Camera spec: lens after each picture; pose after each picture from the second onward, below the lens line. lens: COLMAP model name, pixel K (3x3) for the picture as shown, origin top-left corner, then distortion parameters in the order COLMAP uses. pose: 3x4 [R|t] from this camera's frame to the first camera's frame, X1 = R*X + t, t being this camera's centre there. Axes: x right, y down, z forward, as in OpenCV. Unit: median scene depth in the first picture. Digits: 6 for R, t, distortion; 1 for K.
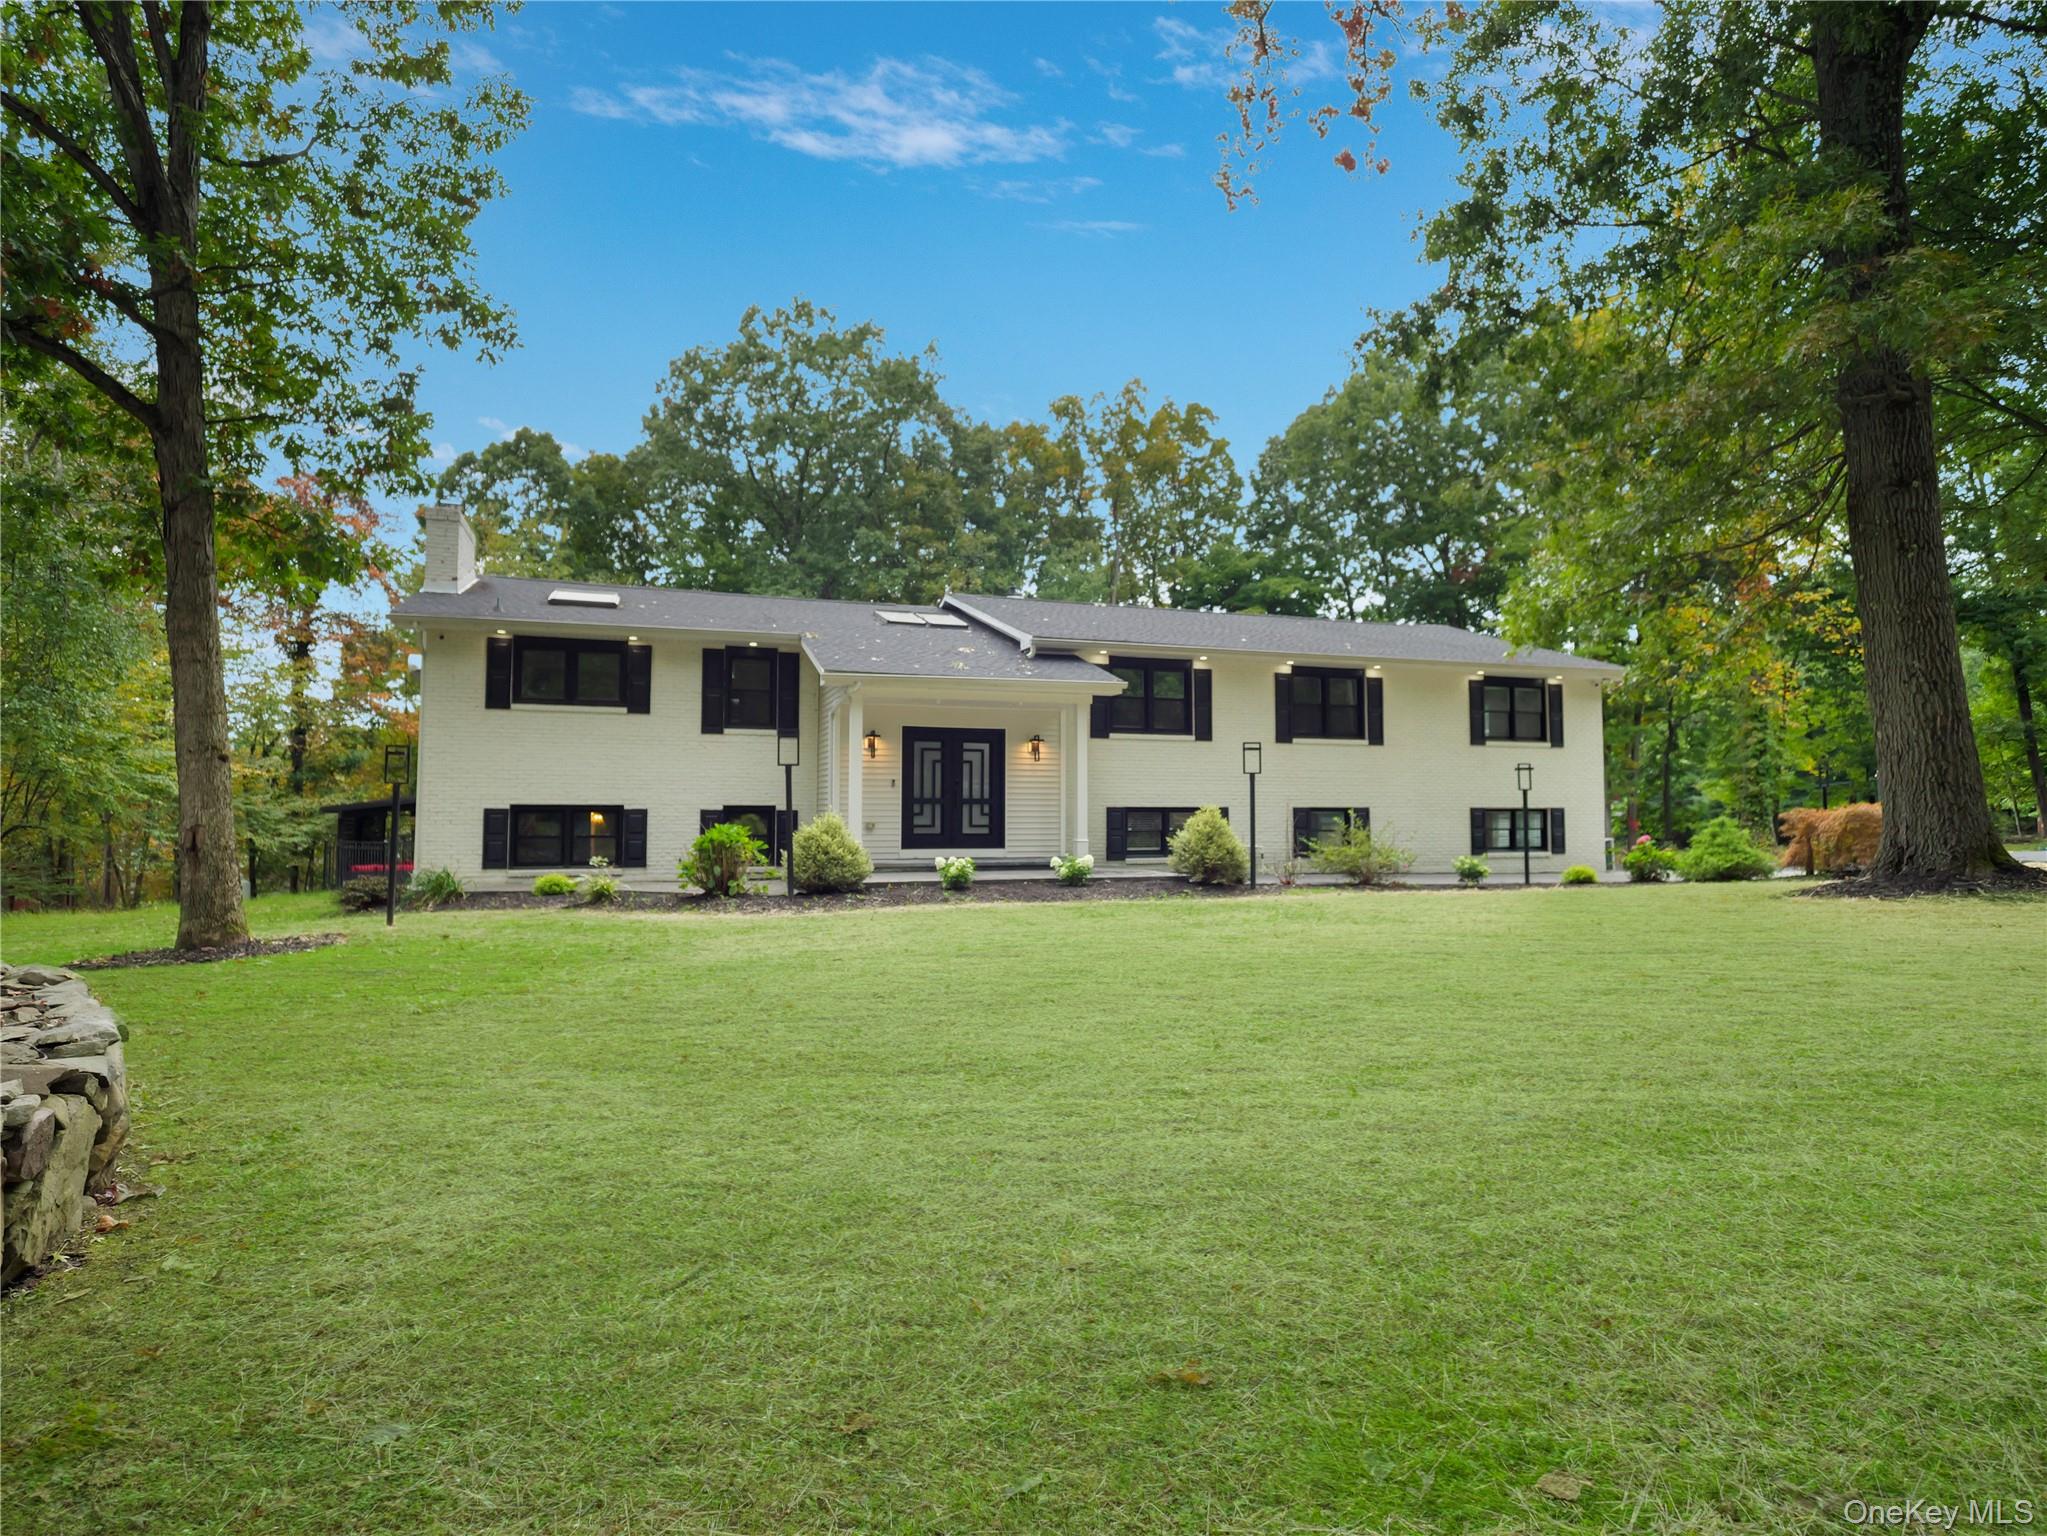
lens RADIAL K [[1053.9, 0, 1023.5], [0, 1053.9, 768.0], [0, 0, 1]] dist [0.018783, -0.000131]
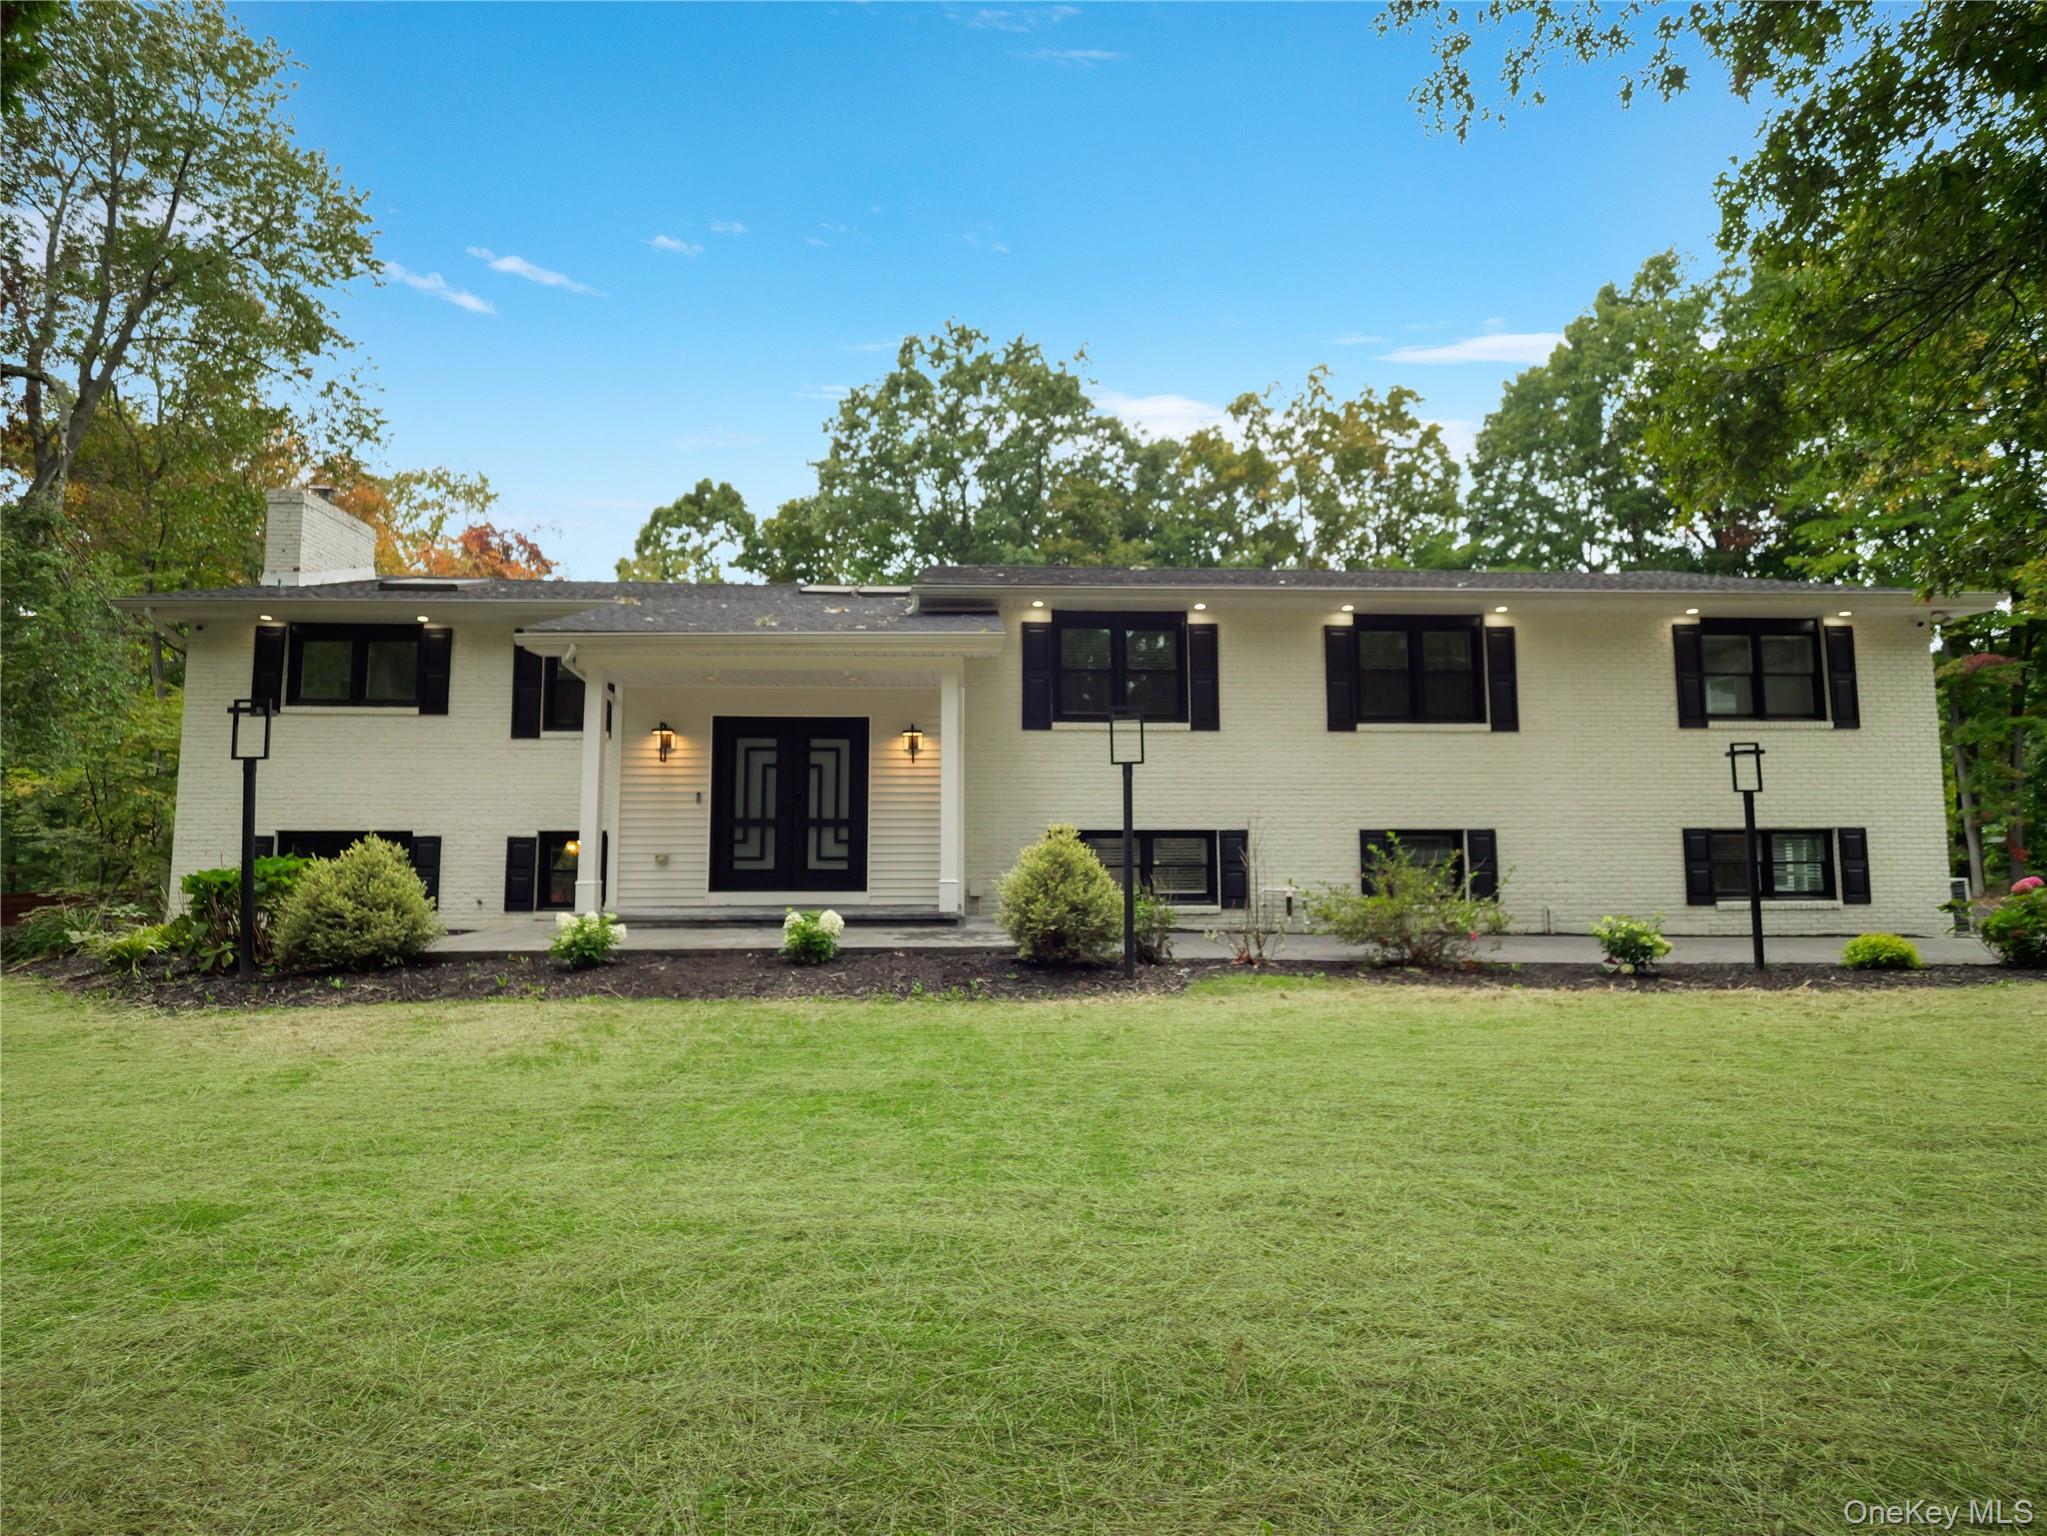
lens RADIAL K [[968.7, 0, 1023.5], [0, 968.7, 768.0], [0, 0, 1]] dist [0.003374, 0.000793]
pose [[0.962102, -0.023624, -0.271664, 0.212361], [0.014782, 0.999294, -0.034548, 0.016380], [0.272288, 0.029223, 0.961772, 0.355949]]
